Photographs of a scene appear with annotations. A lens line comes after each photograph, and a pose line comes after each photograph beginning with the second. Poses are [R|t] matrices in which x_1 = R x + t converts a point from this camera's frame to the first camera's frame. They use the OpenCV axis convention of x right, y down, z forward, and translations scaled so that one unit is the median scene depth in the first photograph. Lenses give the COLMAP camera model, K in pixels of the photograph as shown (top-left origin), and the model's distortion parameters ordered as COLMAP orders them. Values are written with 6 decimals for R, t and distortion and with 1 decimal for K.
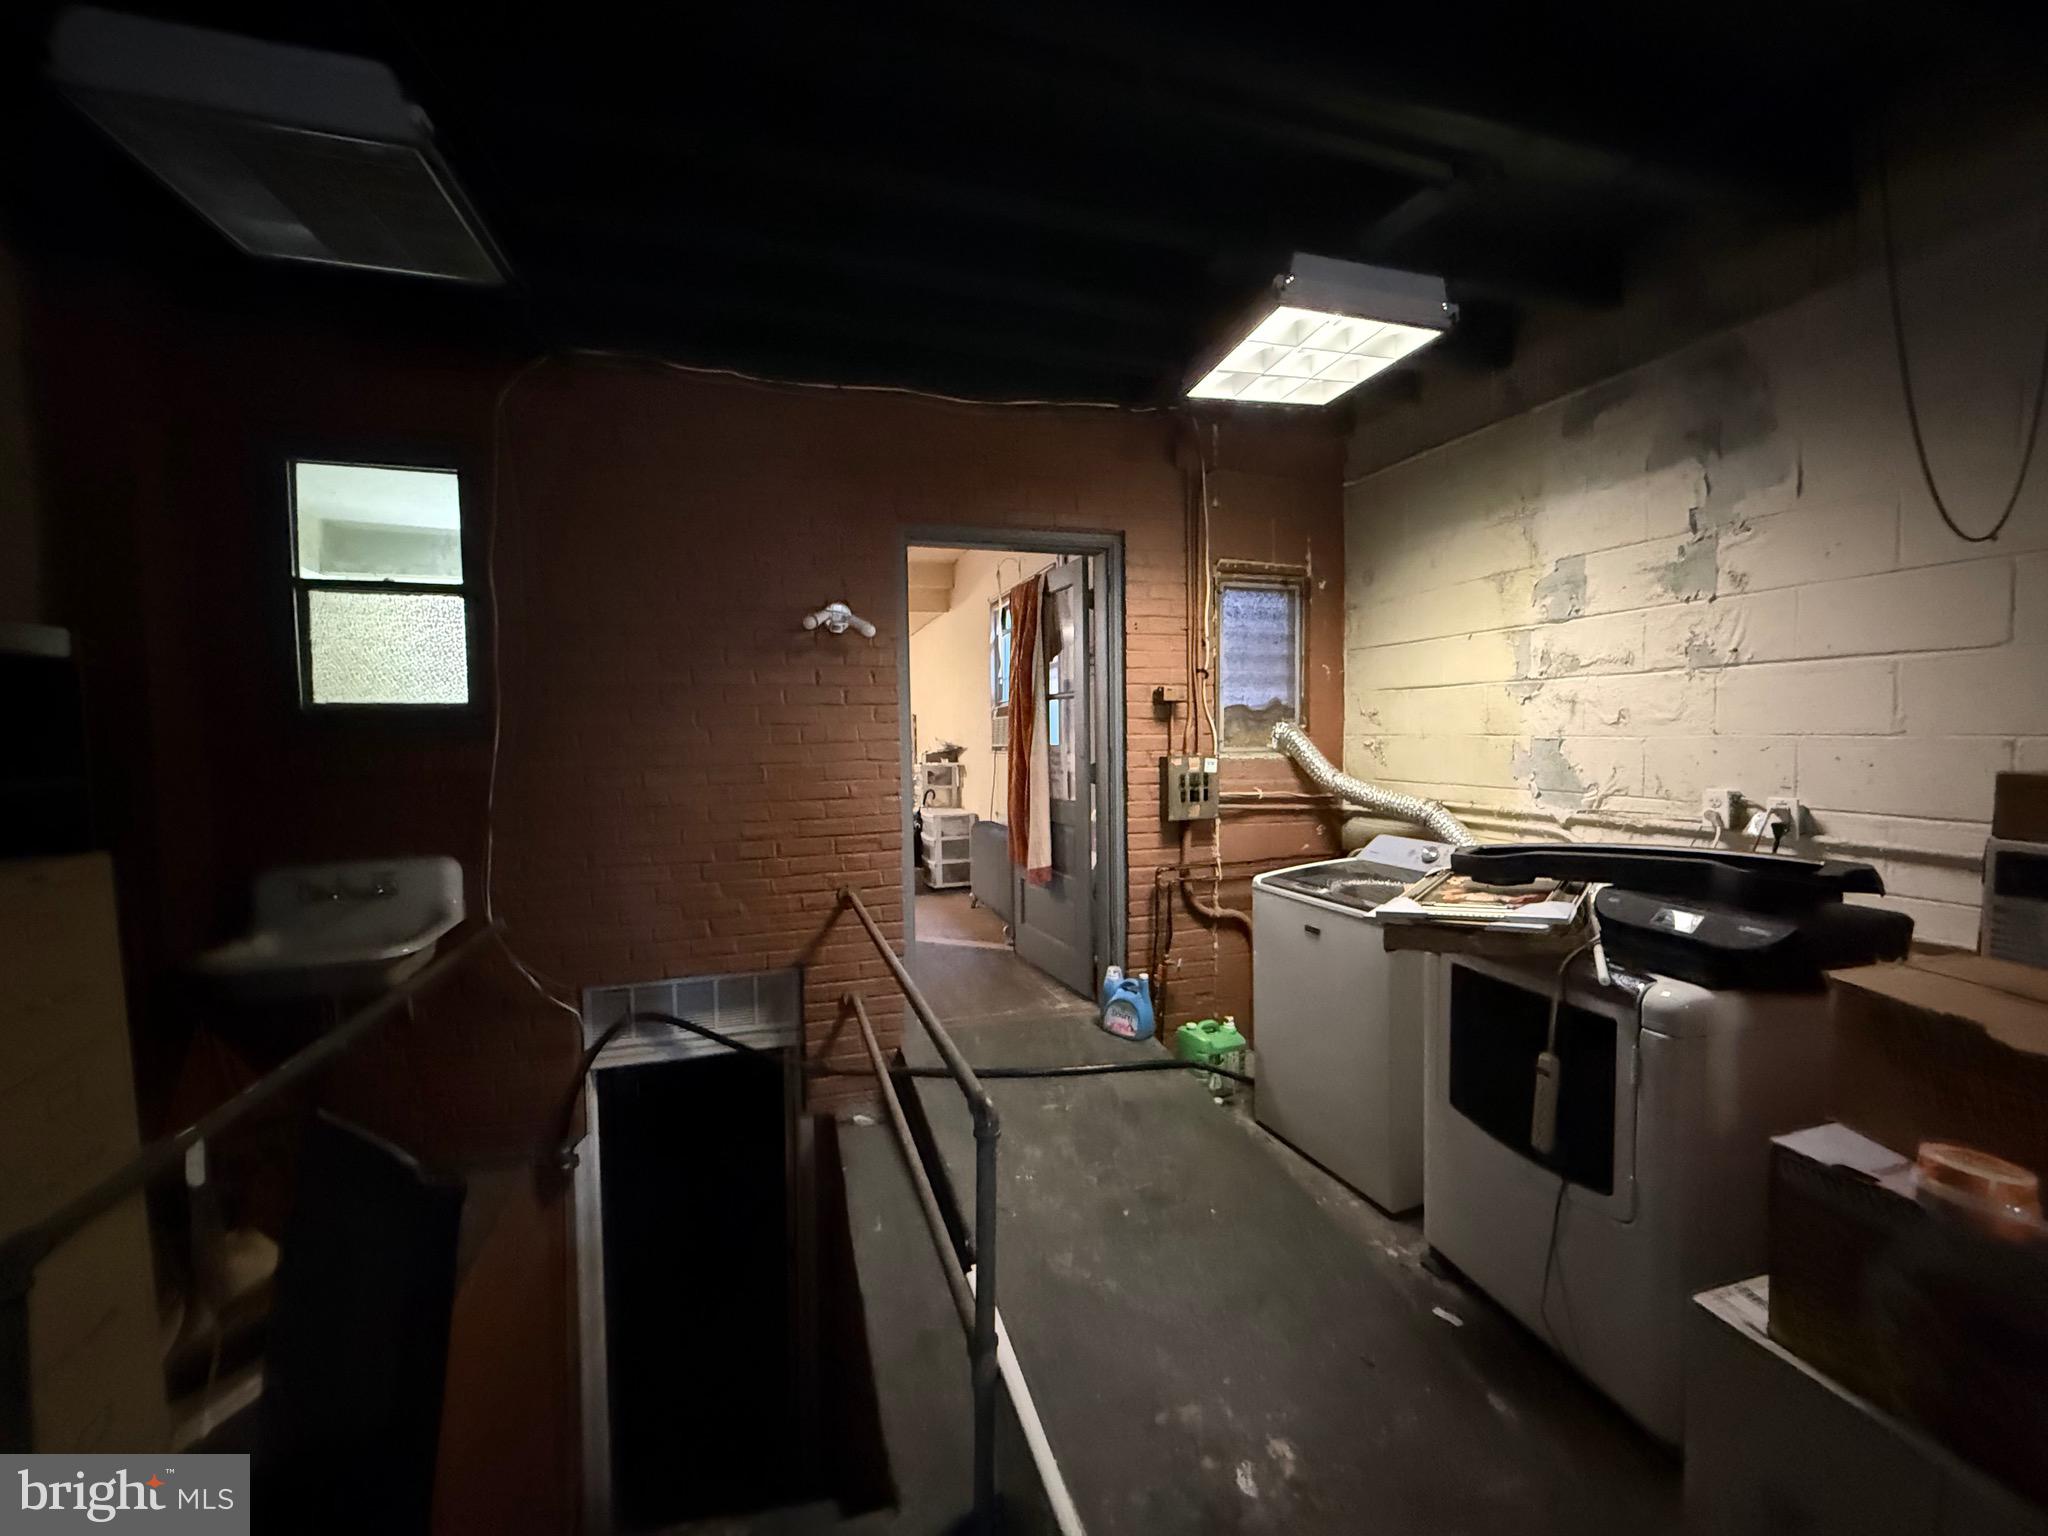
lens RADIAL K [[818.2, 0, 1024.0], [0, 818.2, 768.0], [0, 0, 1]] dist [-0.000012, 0.000074]
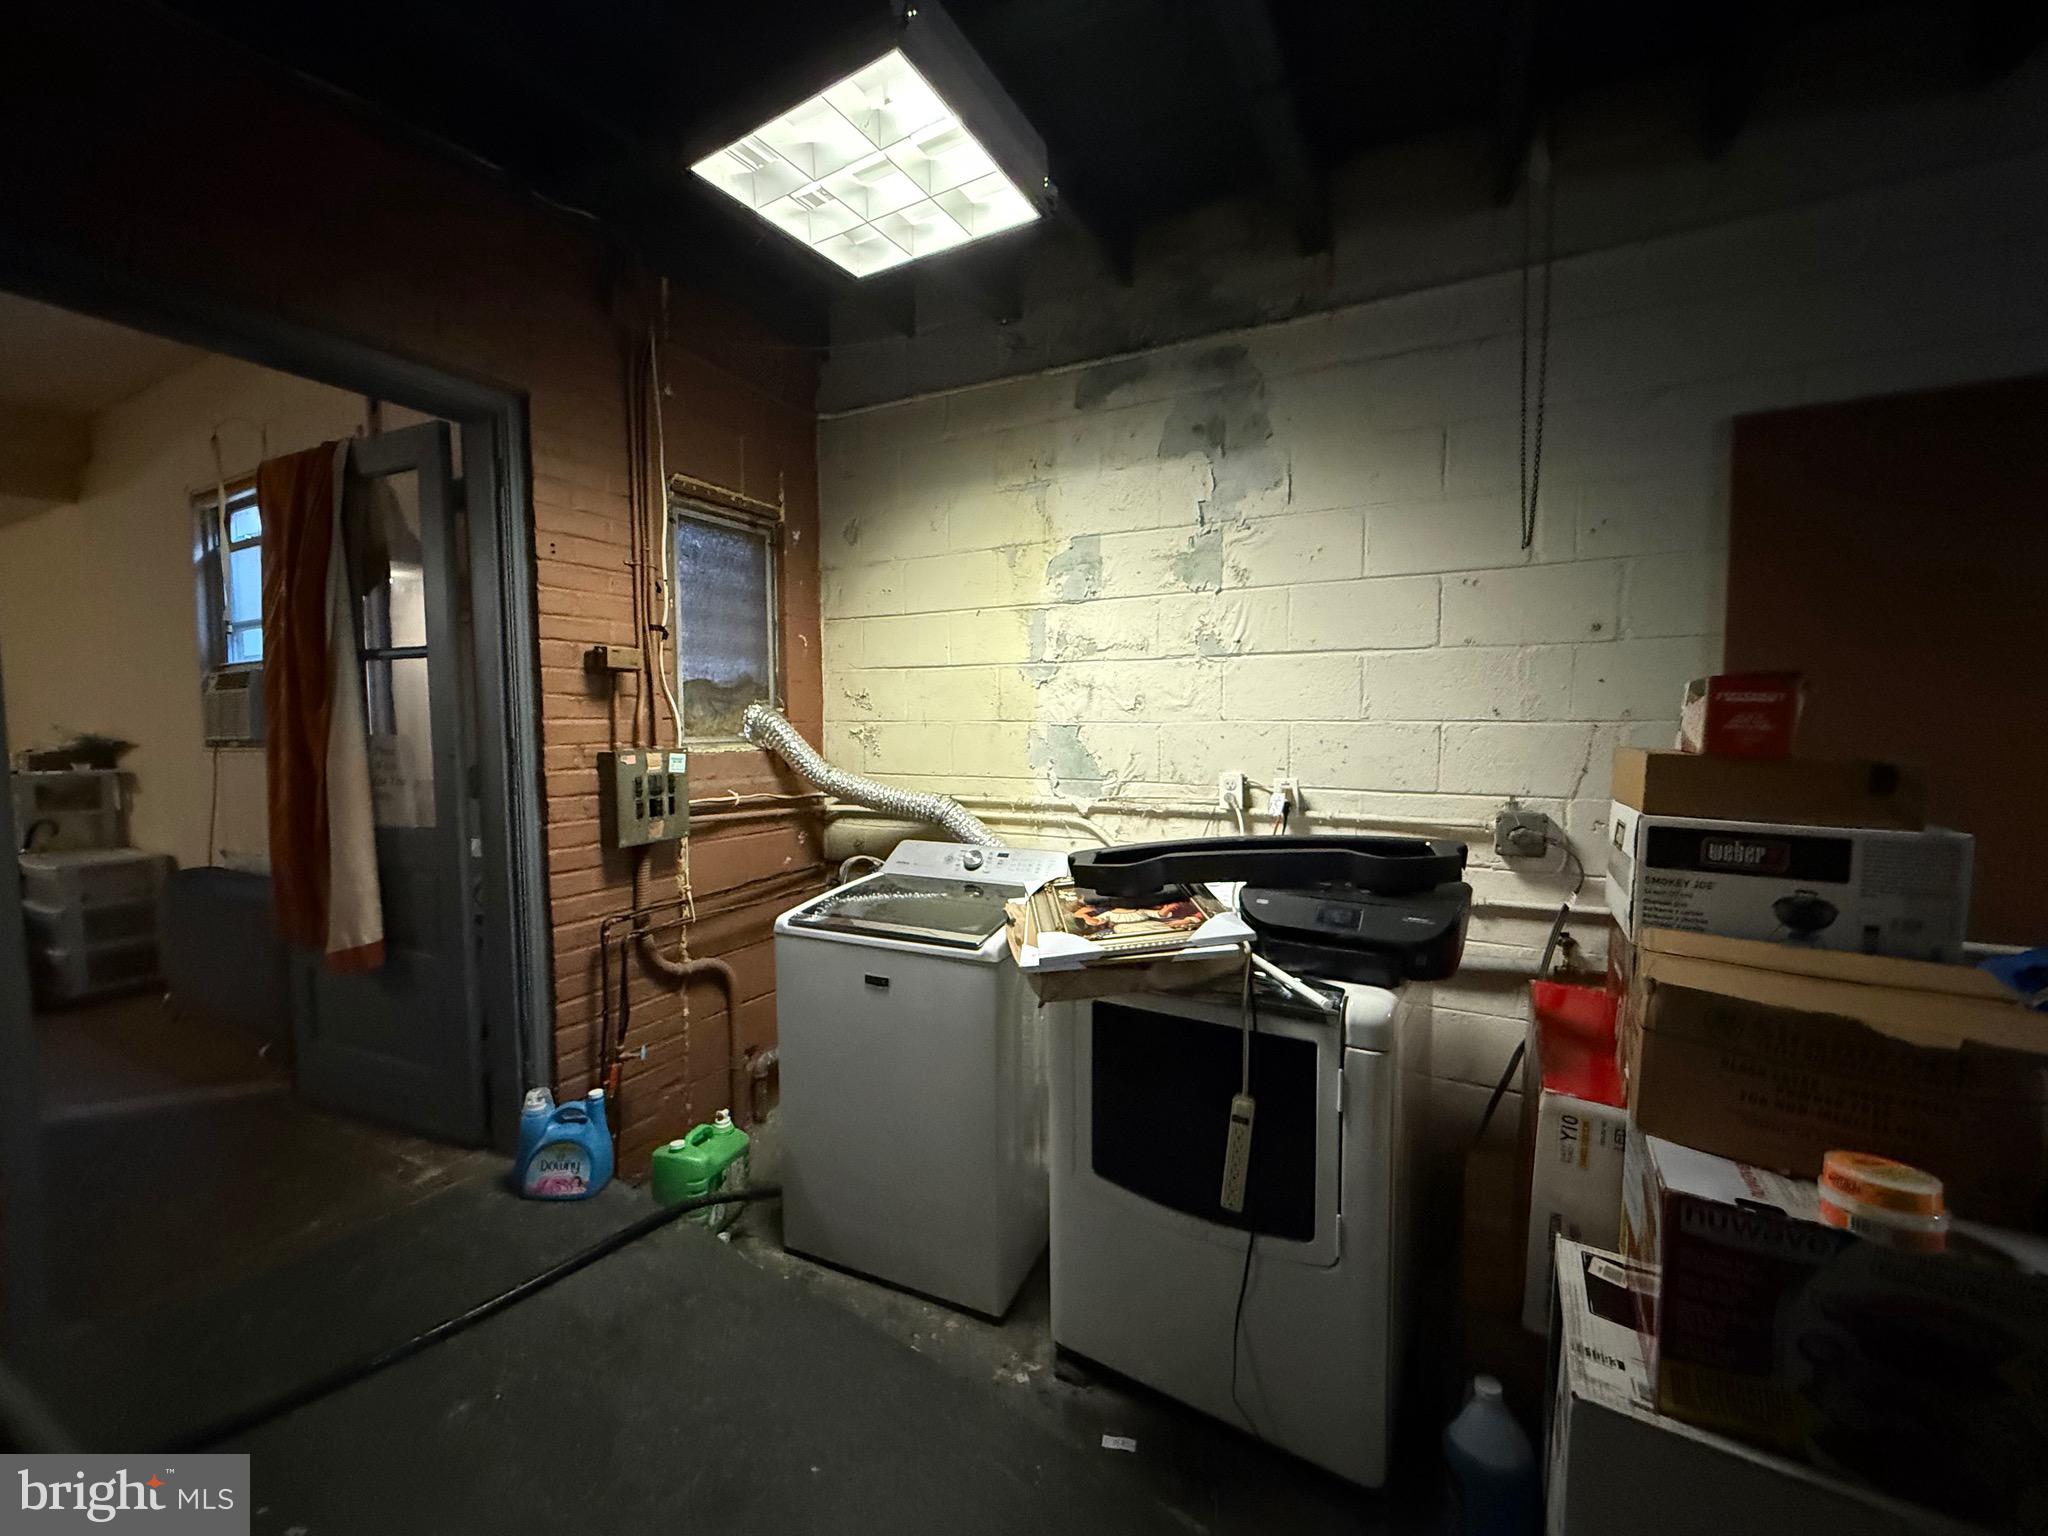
lens RADIAL K [[818.2, 0, 1024.0], [0, 818.2, 768.0], [0, 0, 1]] dist [-0.000012, 0.000074]
pose [[0.715519, -0.035255, 0.697703, -0.054887], [0.026235, 0.999377, 0.023594, -0.008504], [-0.698100, 0.001422, 0.715999, 0.310958]]
